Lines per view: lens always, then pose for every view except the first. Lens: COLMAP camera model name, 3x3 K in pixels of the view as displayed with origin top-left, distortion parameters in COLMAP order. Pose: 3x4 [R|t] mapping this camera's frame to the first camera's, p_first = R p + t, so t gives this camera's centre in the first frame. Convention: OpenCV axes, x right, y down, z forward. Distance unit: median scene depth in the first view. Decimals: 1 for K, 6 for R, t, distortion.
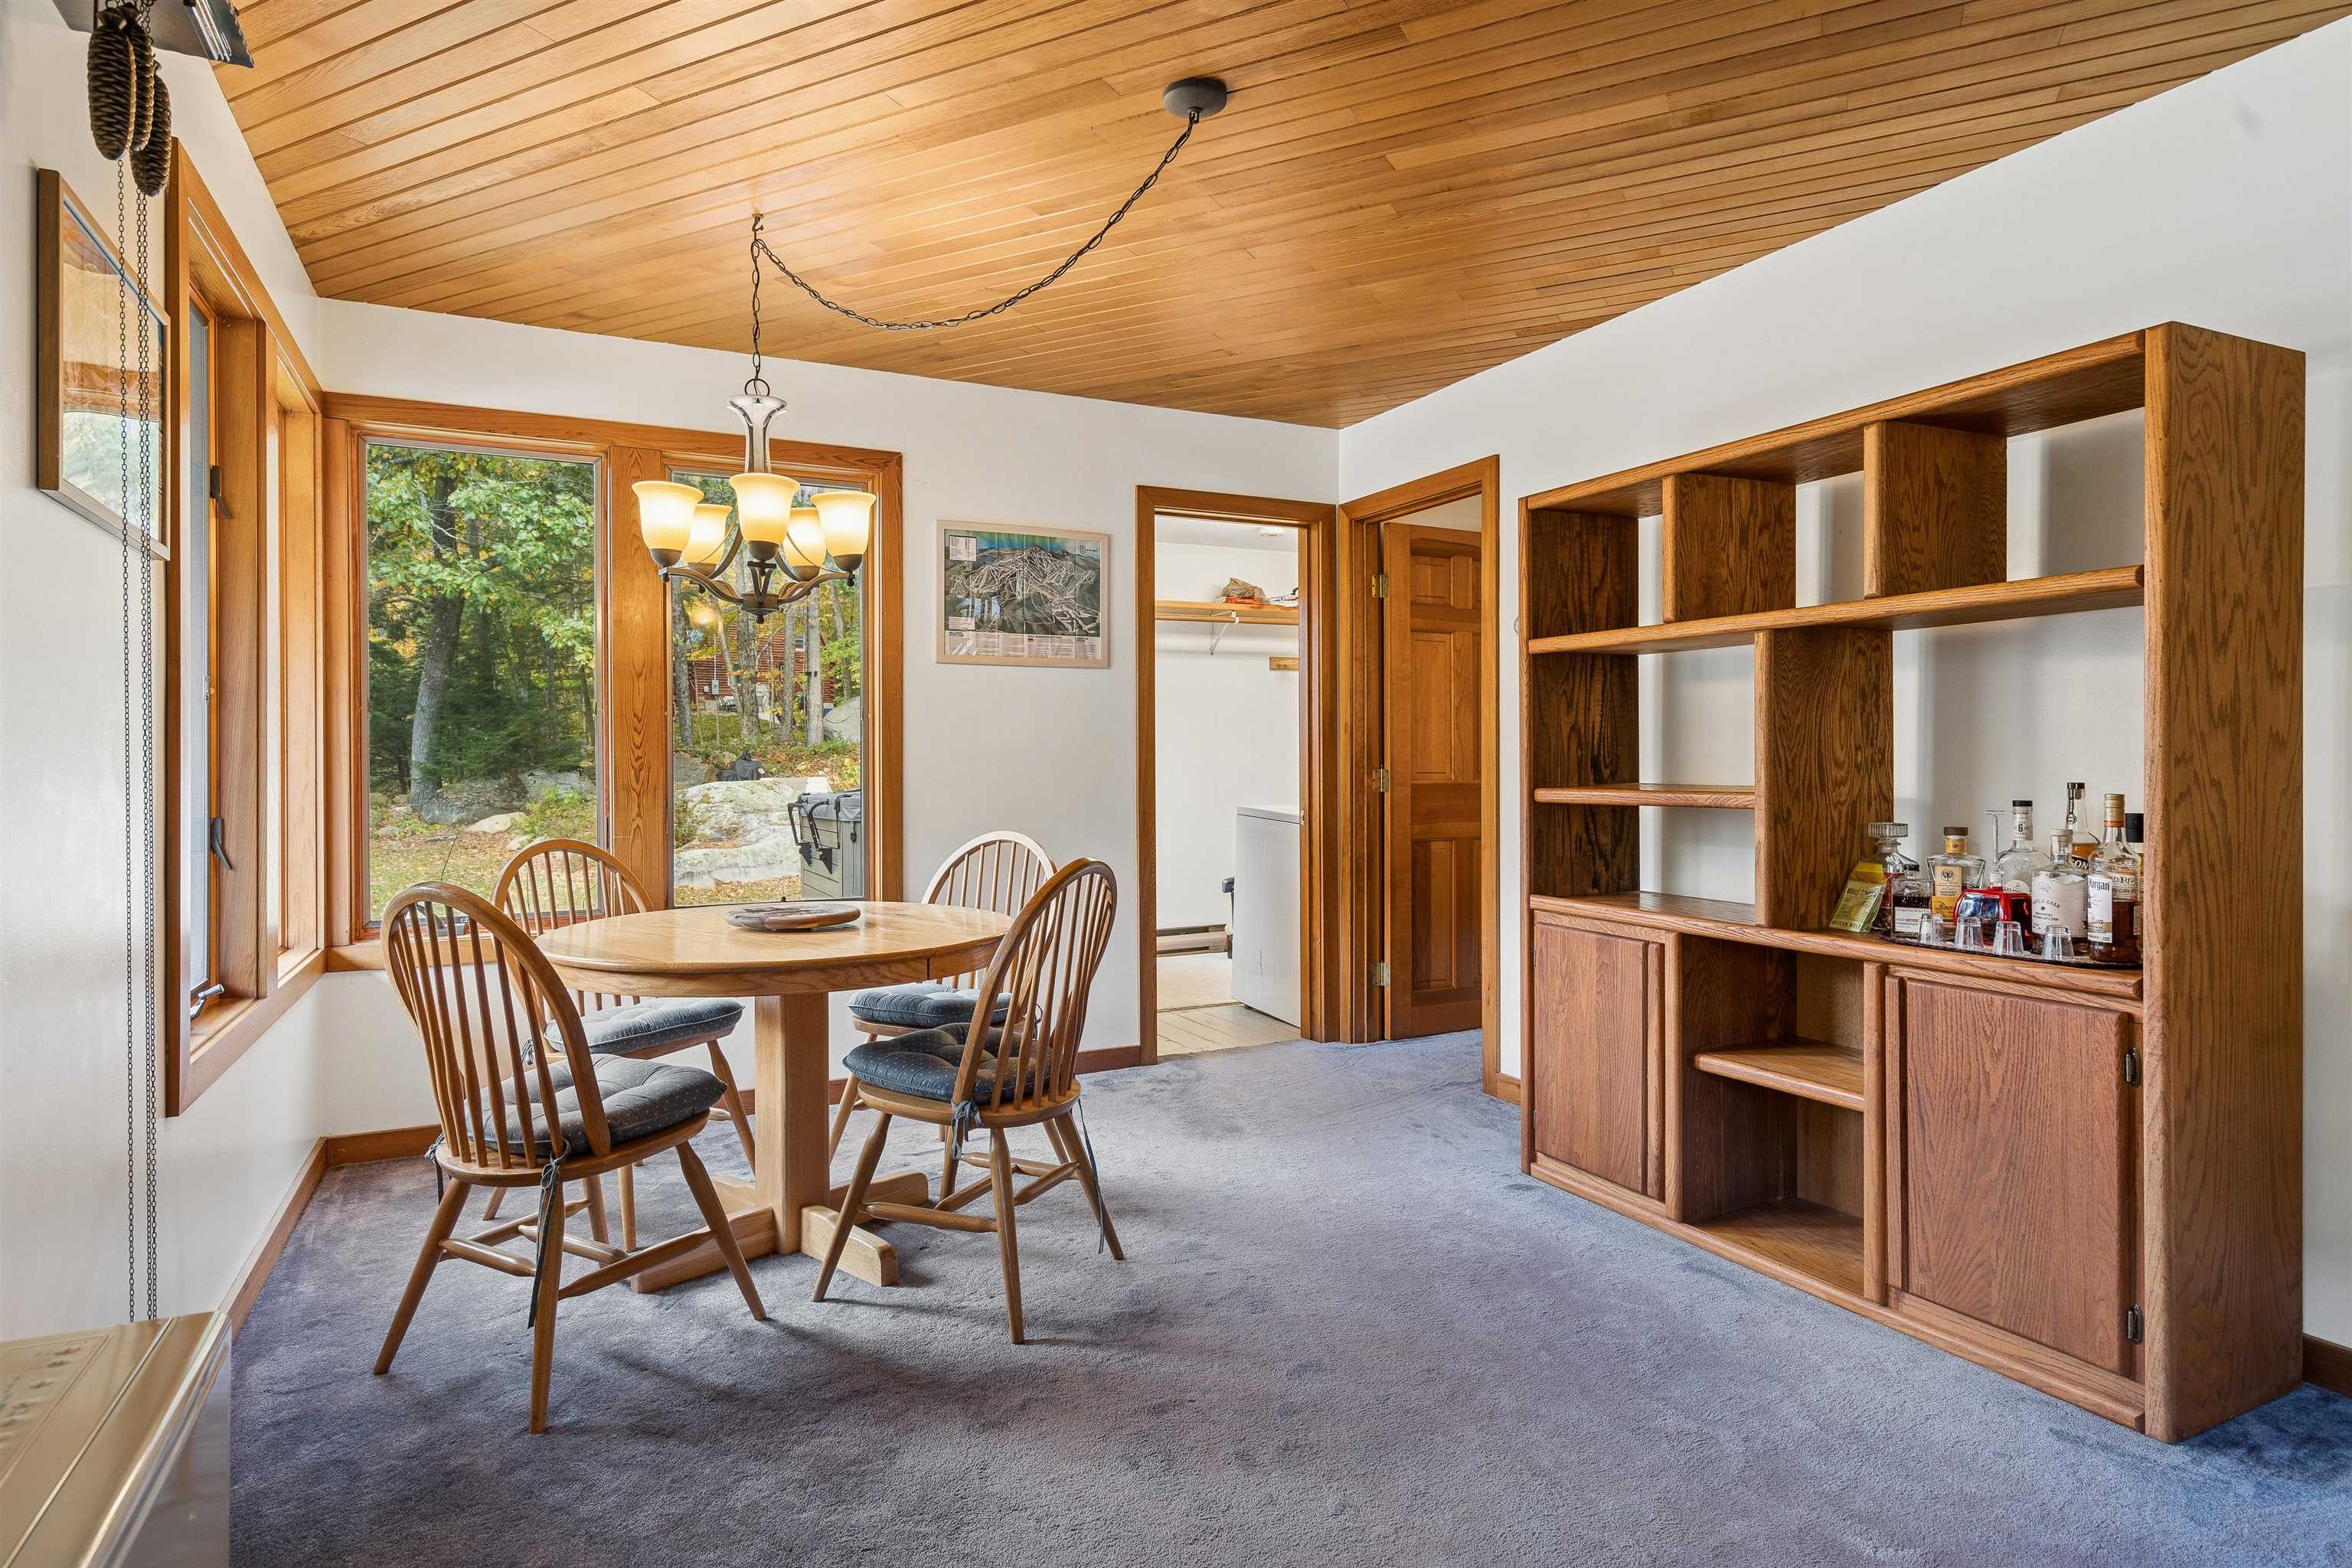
lens RADIAL K [[1289.0, 0, 1180.8], [0, 1289.0, 766.2], [0, 0, 1]] dist [0.004037, 0.000907]
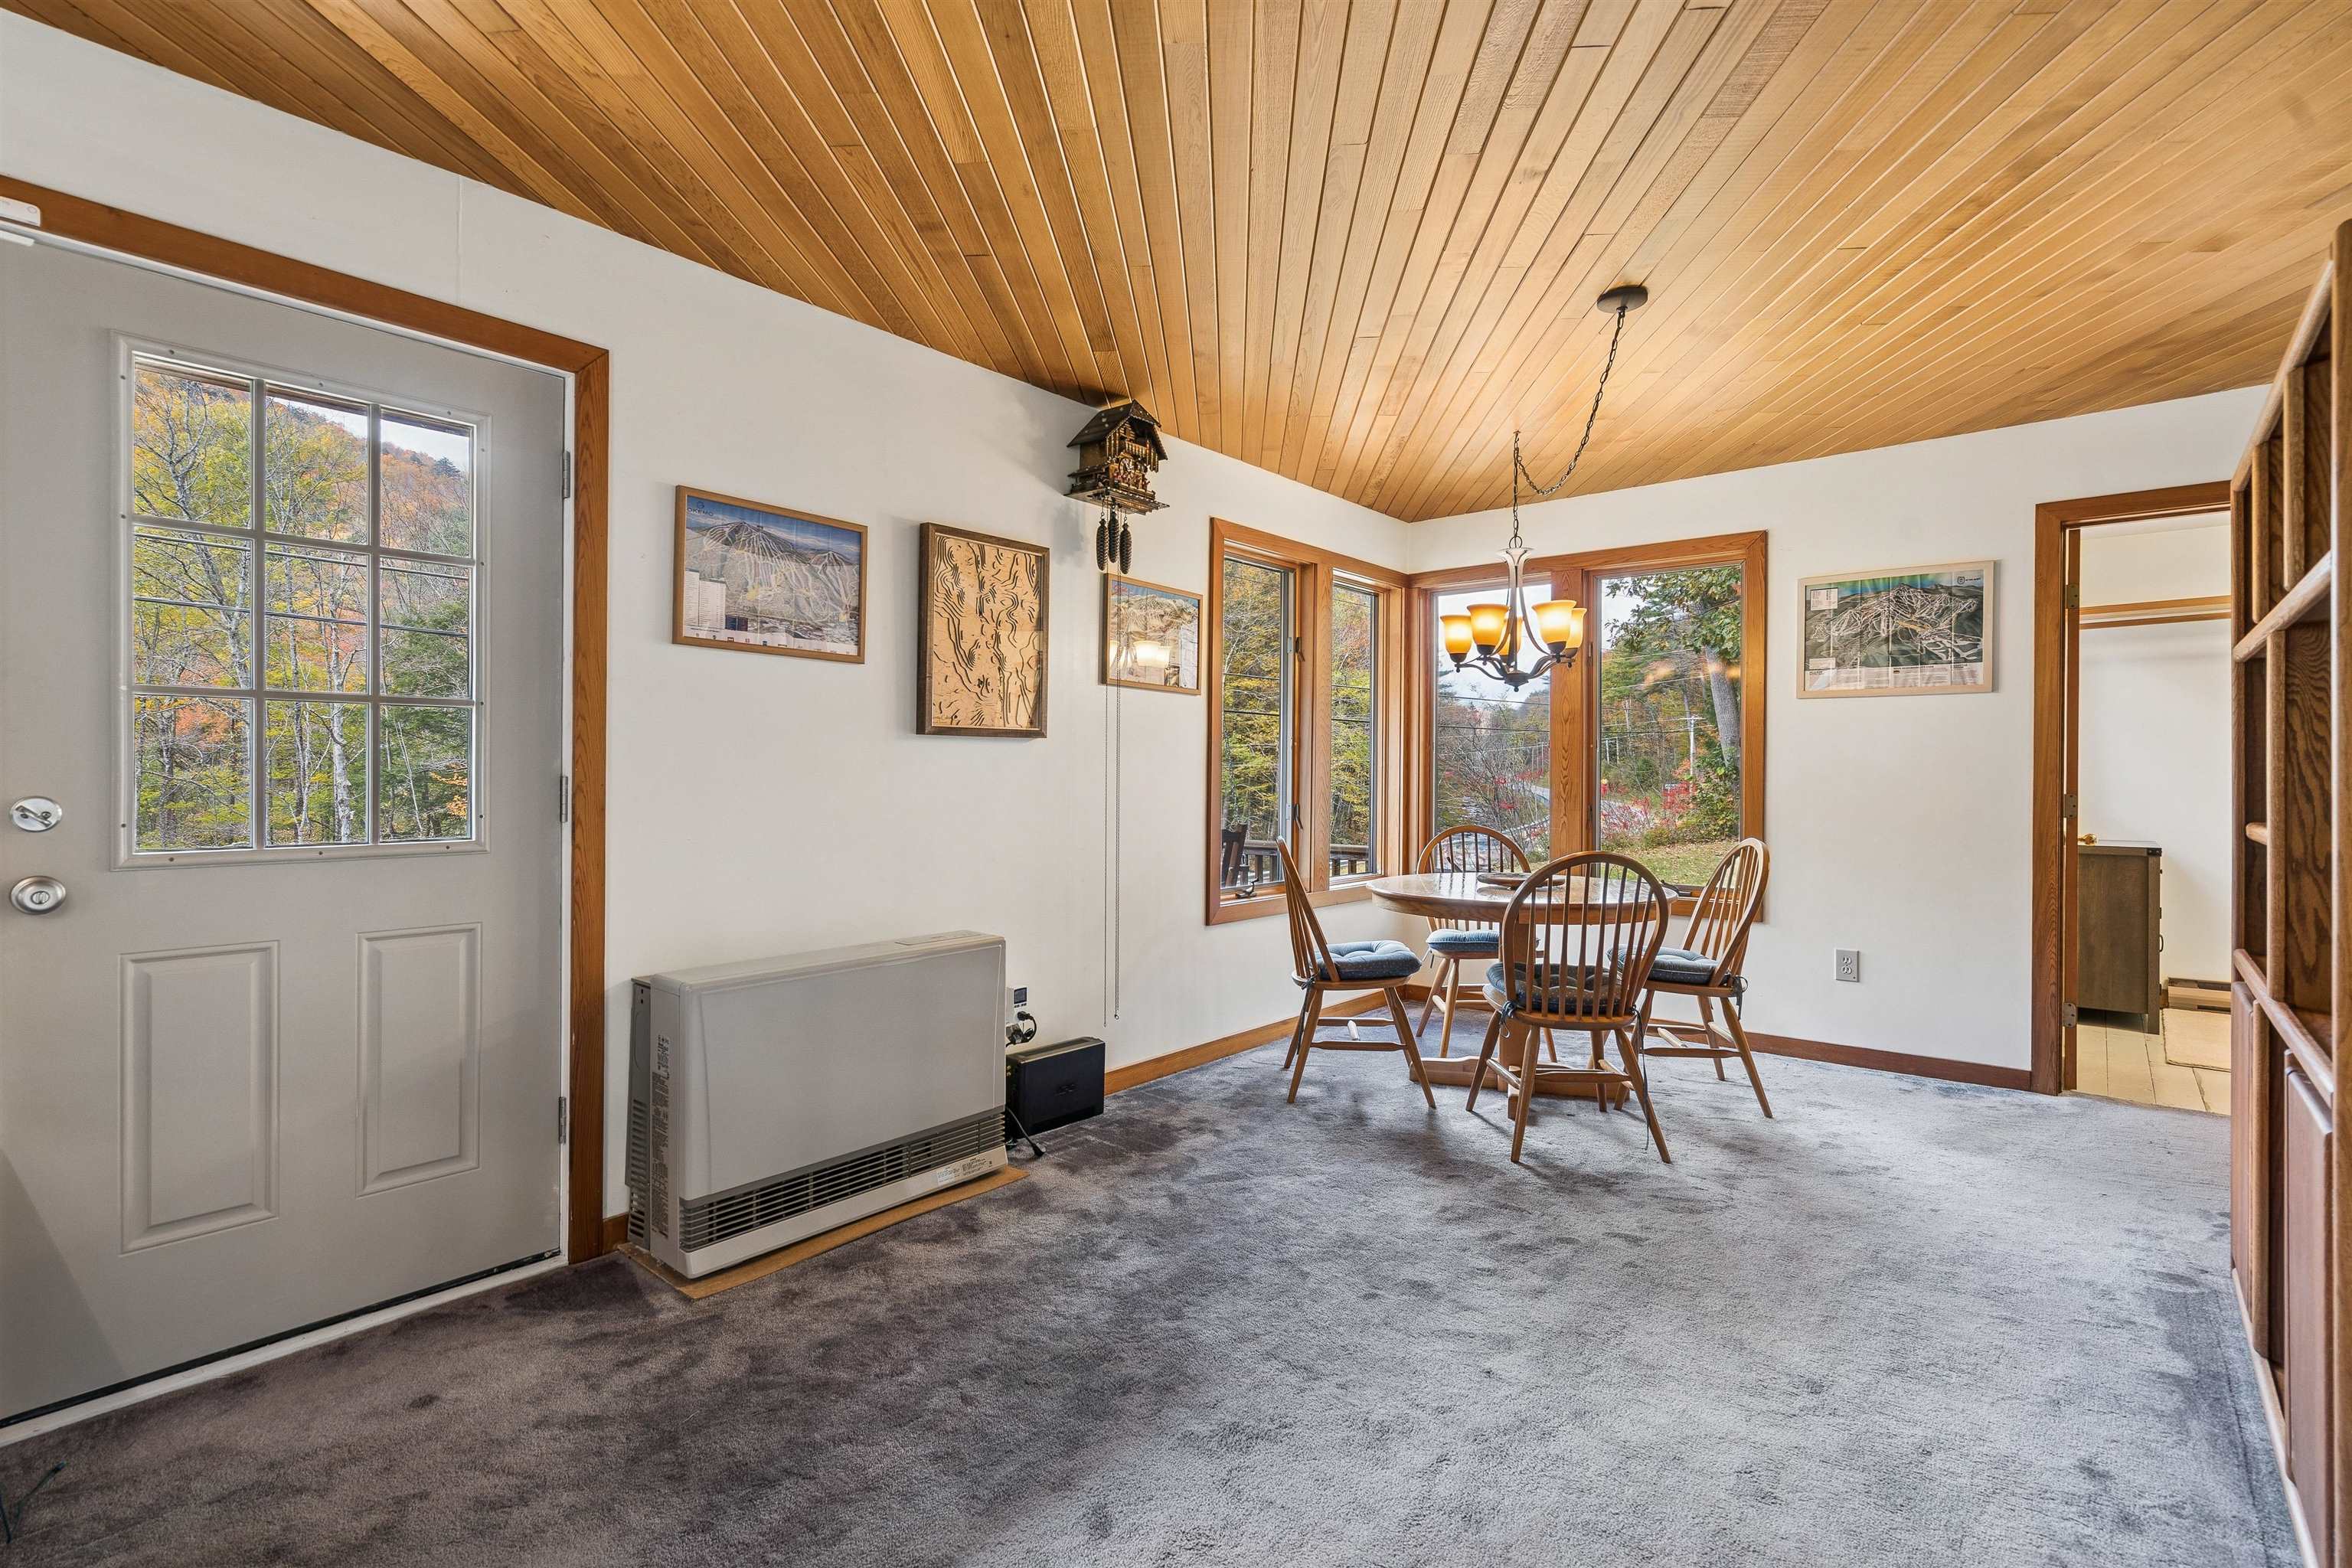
lens RADIAL K [[1111.3, 0, 1162.0], [0, 1111.3, 776.4], [0, 0, 1]] dist [0.000931, 0.001021]
pose [[0.388373, 0.008842, -0.921460, 0.530877], [-0.010641, 0.999930, 0.005110, -0.007037], [0.921441, 0.007821, 0.388440, 0.056378]]
